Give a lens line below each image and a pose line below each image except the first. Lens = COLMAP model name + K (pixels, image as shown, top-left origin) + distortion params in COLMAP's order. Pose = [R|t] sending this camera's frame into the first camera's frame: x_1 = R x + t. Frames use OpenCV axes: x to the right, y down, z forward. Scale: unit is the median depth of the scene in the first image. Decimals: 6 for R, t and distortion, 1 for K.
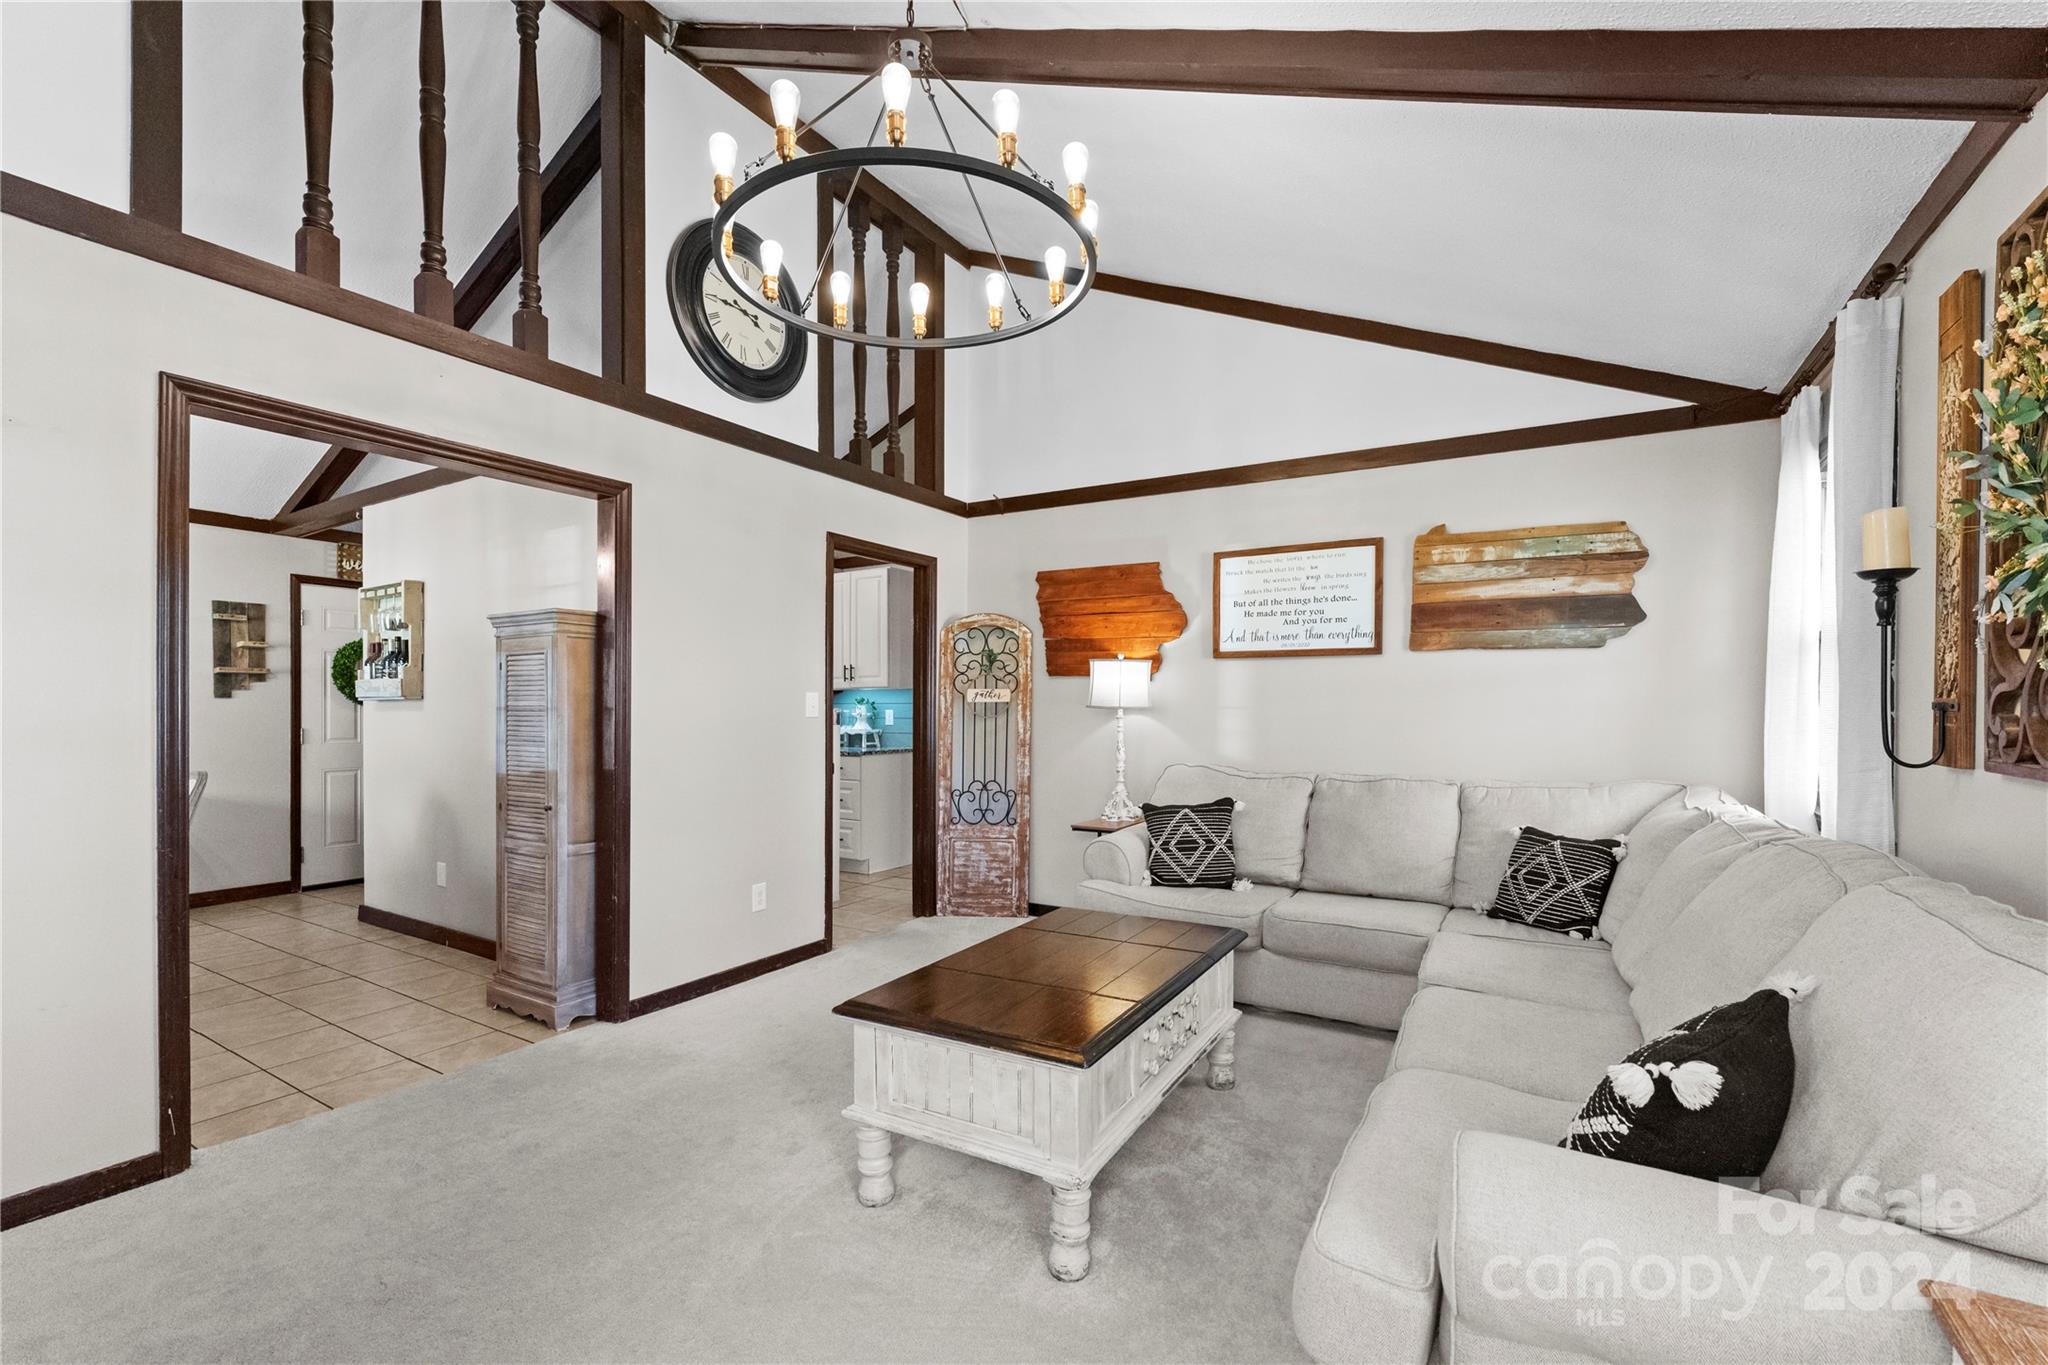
lens RADIAL K [[870.4, 0, 1023.4], [0, 870.4, 710.1], [0, 0, 1]] dist [-0.000734, -0.000063]
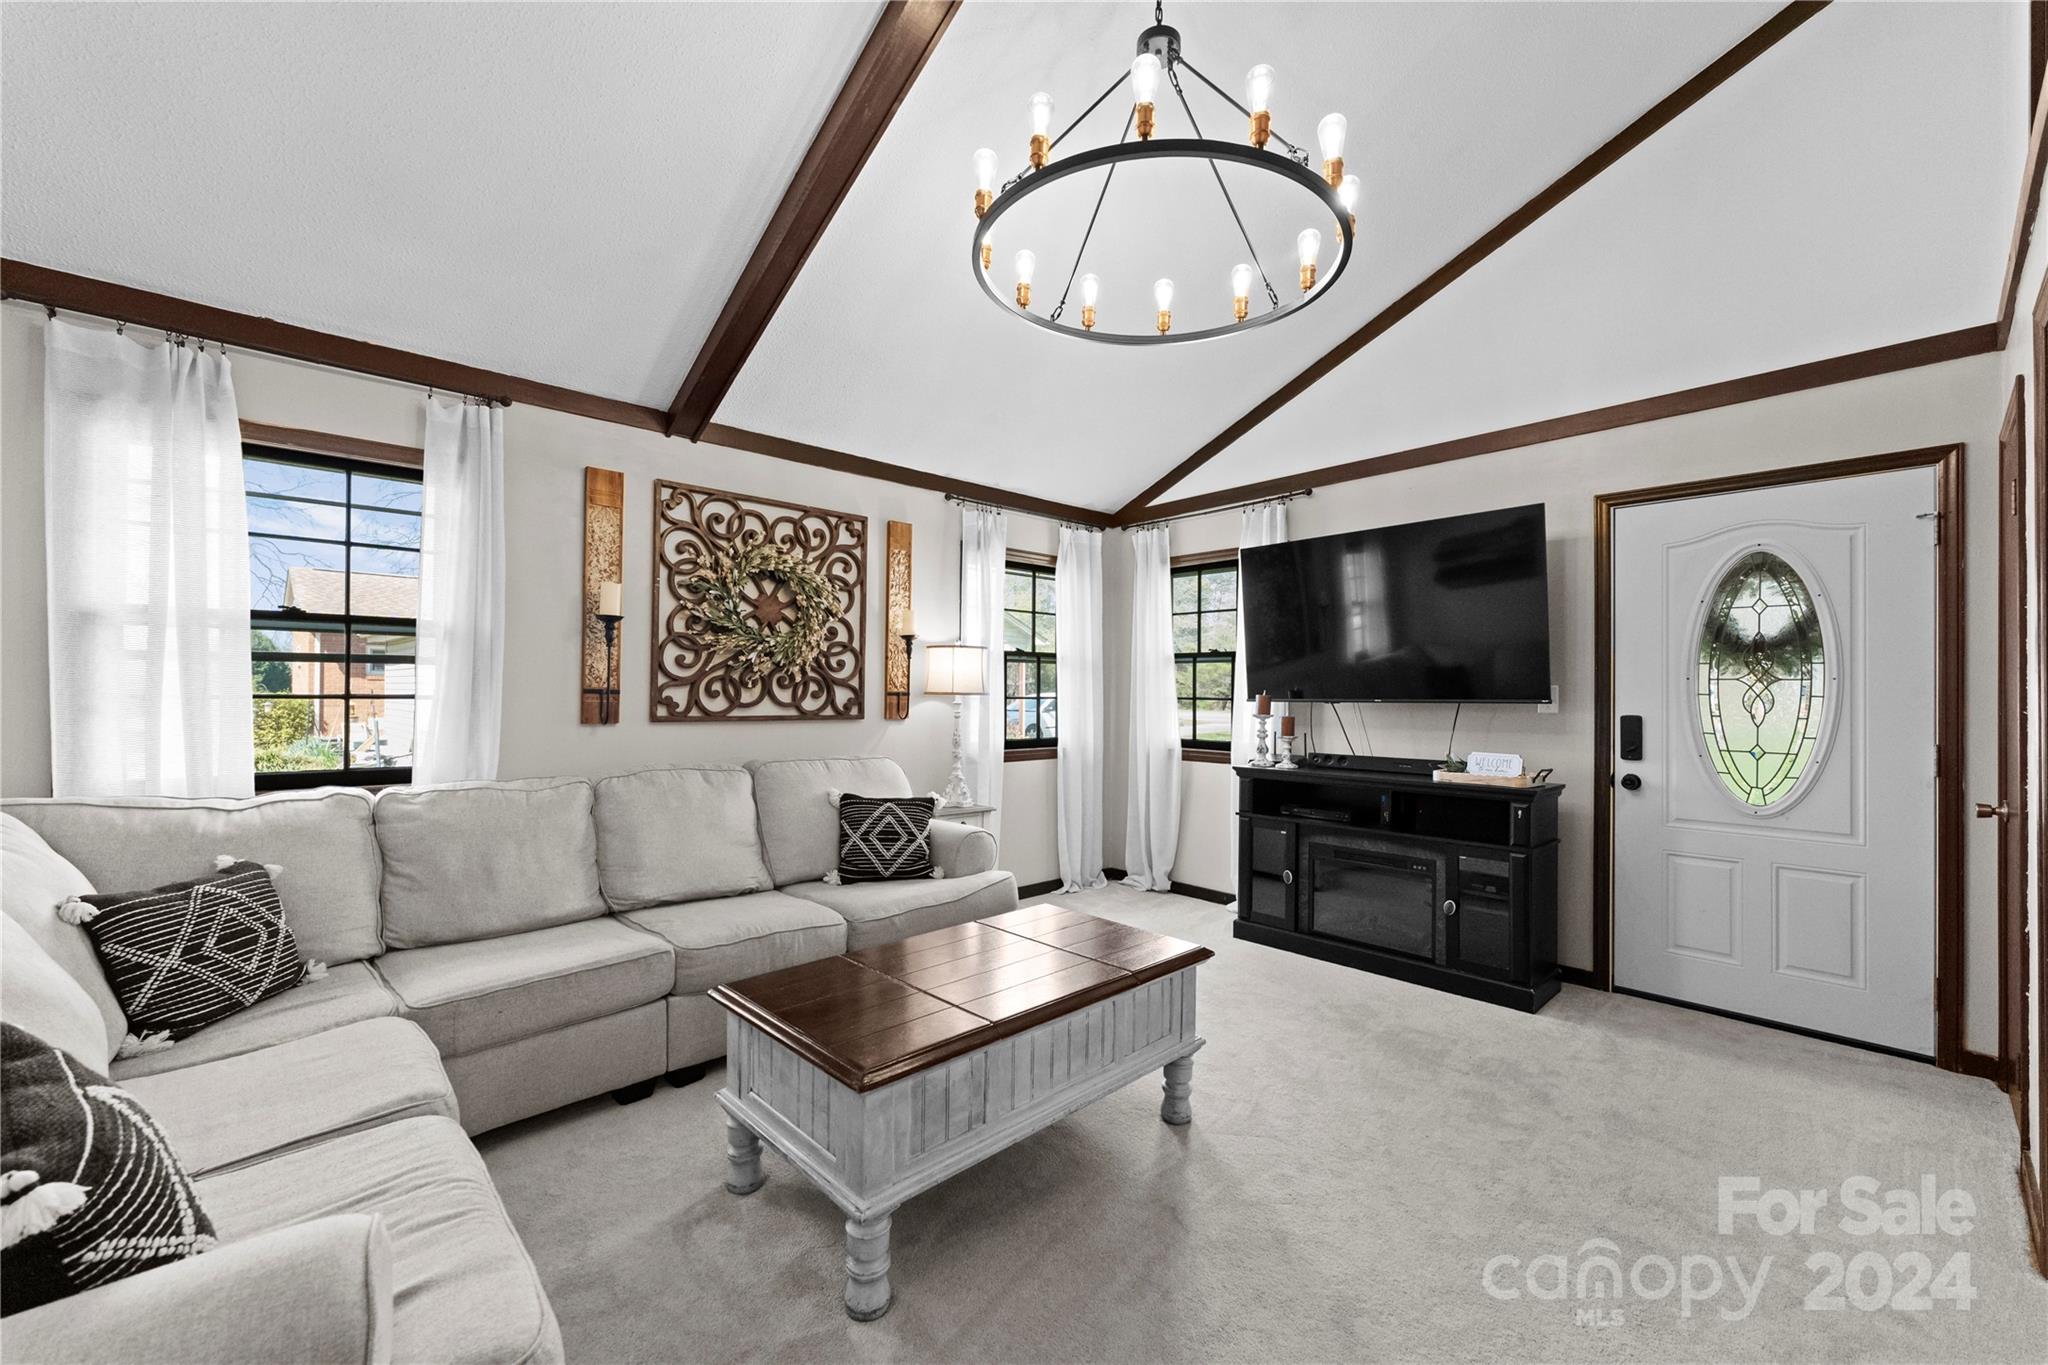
lens RADIAL K [[807.5, 0, 1030.4], [0, 807.5, 693.3], [0, 0, 1]] dist [-0.001180, -0.000029]
pose [[-0.965486, 0.003489, 0.260431, -0.119279], [0.002552, 0.999989, -0.003935, 0.003706], [-0.260442, -0.003135, -0.965485, 0.997798]]
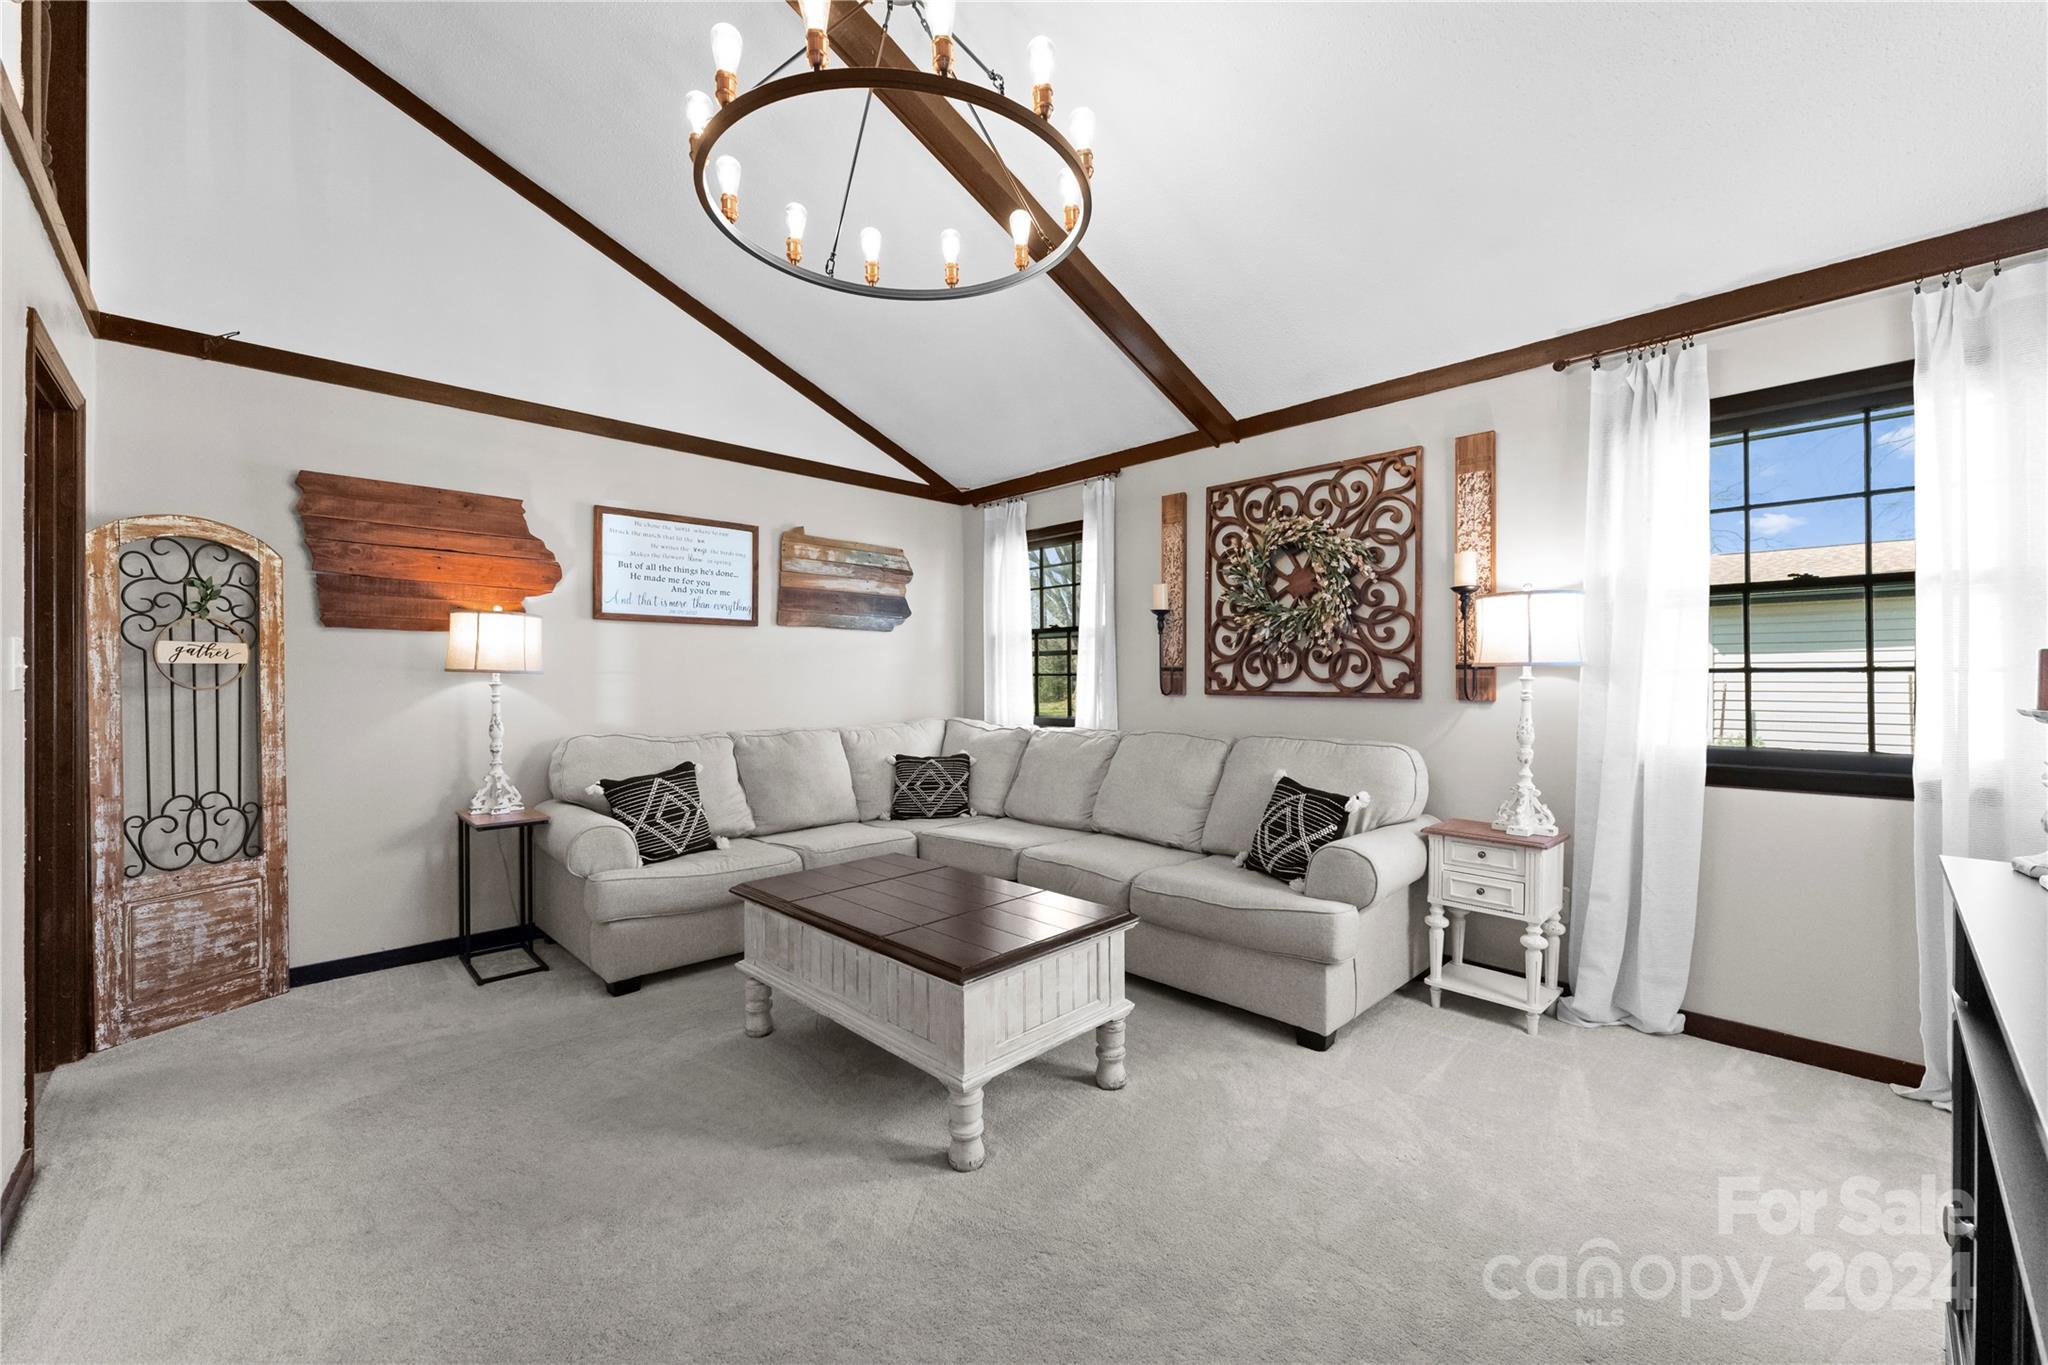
lens RADIAL K [[826.3, 0, 1023.3], [0, 826.3, 669.9], [0, 0, 1]] dist [0.000355, 0.000051]
pose [[0.253592, 0.005493, 0.967296, -0.508745], [0.008165, 0.999936, -0.007819, 0.005058], [-0.967277, 0.009880, 0.253531, 0.334950]]
